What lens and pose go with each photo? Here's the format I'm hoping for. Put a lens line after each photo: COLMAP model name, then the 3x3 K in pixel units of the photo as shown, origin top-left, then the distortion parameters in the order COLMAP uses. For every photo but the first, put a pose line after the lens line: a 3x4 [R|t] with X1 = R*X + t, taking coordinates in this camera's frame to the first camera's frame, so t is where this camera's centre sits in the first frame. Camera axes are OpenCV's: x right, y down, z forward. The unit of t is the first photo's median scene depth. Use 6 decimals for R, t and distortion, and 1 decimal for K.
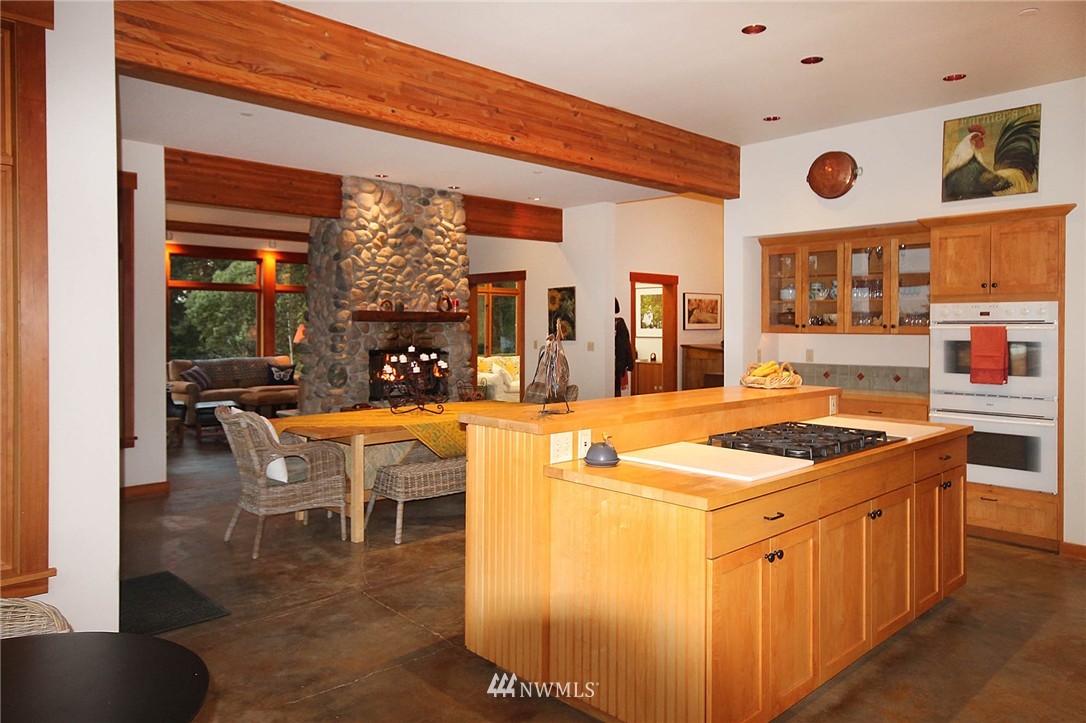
lens RADIAL K [[735.8, 0, 526.1], [0, 735.8, 311.0], [0, 0, 1]] dist [0.005890, 0.004499]
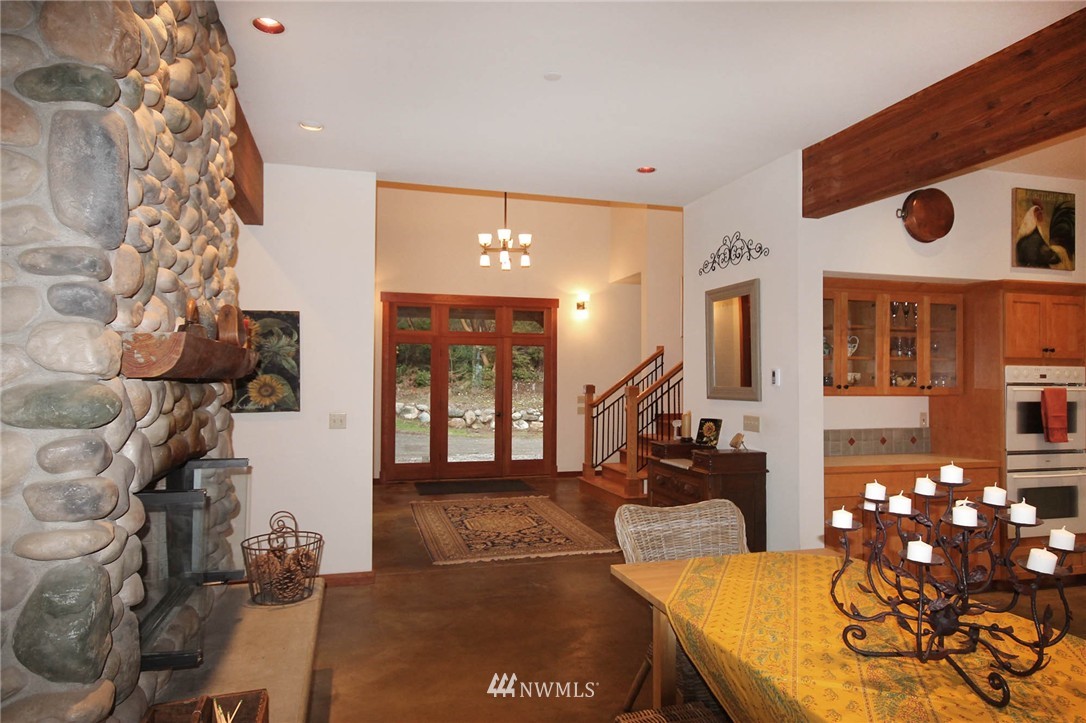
lens RADIAL K [[667.2, 0, 546.2], [0, 667.2, 364.5], [0, 0, 1]] dist [0.029390, 0.002984]
pose [[0.438551, 0.025714, 0.898339, -0.361220], [-0.022254, 0.999595, -0.017749, 0.012534], [-0.898431, -0.012208, 0.438945, 0.755110]]
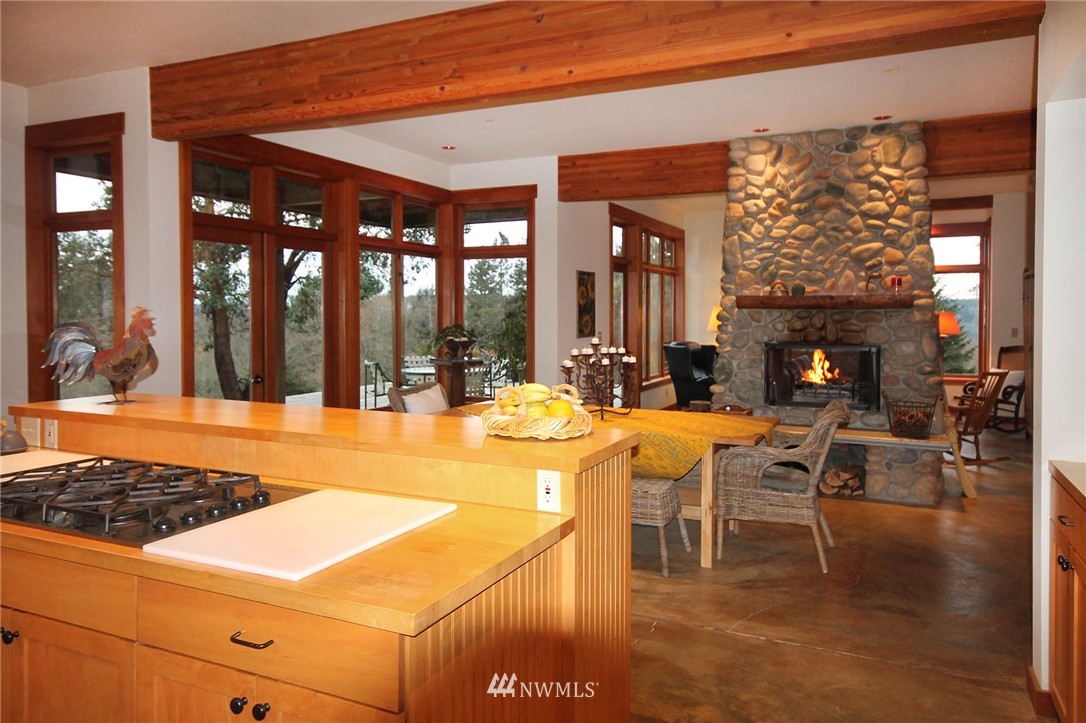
lens RADIAL K [[735.8, 0, 545.0], [0, 735.8, 320.1], [0, 0, 1]] dist [0.005890, 0.004499]
pose [[0.384719, 0.008946, -0.922990, 0.455970], [0.019121, 0.999661, 0.017660, 0.007632], [0.922836, -0.024443, 0.384418, 0.450427]]
